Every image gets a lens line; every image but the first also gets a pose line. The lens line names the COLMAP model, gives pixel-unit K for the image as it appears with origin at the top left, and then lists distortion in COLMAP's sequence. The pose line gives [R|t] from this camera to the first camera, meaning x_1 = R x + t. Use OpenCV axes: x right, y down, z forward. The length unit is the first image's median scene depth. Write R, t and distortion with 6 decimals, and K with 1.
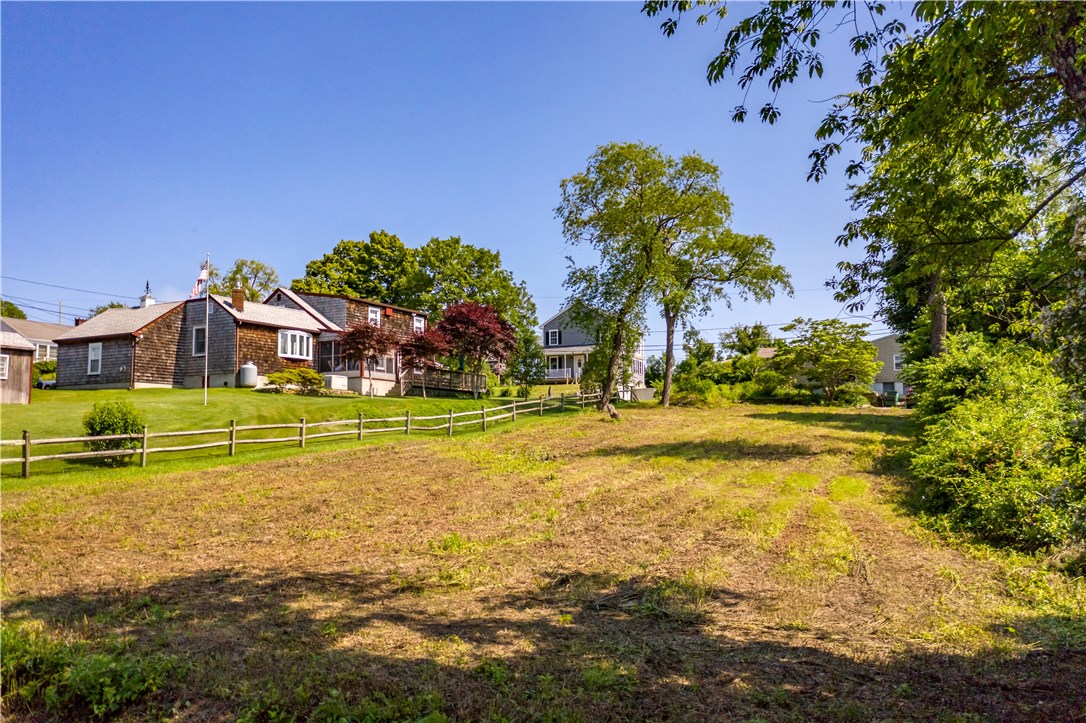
lens RADIAL K [[853.1, 0, 541.6], [0, 853.1, 360.6], [0, 0, 1]] dist [-0.021635, 0.004565]
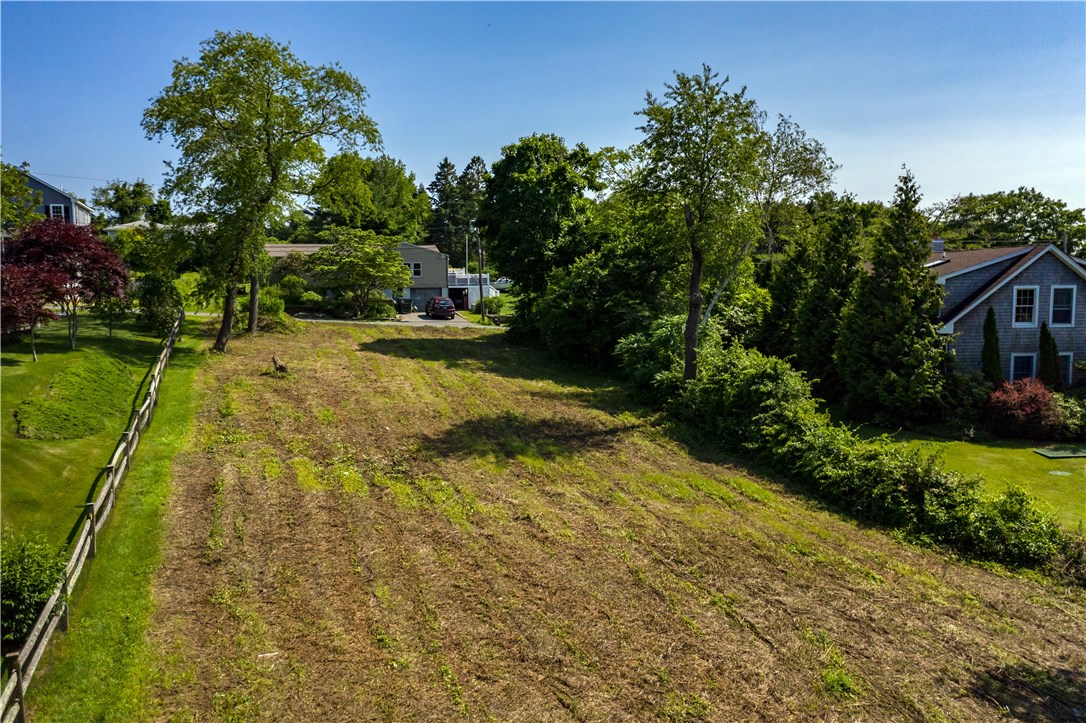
lens RADIAL K [[853.1, 0, 540.5], [0, 853.1, 365.7], [0, 0, 1]] dist [-0.021635, 0.004565]
pose [[0.716077, -0.064594, 0.695026, -0.260945], [-0.066878, 0.984779, 0.160427, -0.076634], [-0.694810, -0.161360, 0.700858, 0.144633]]
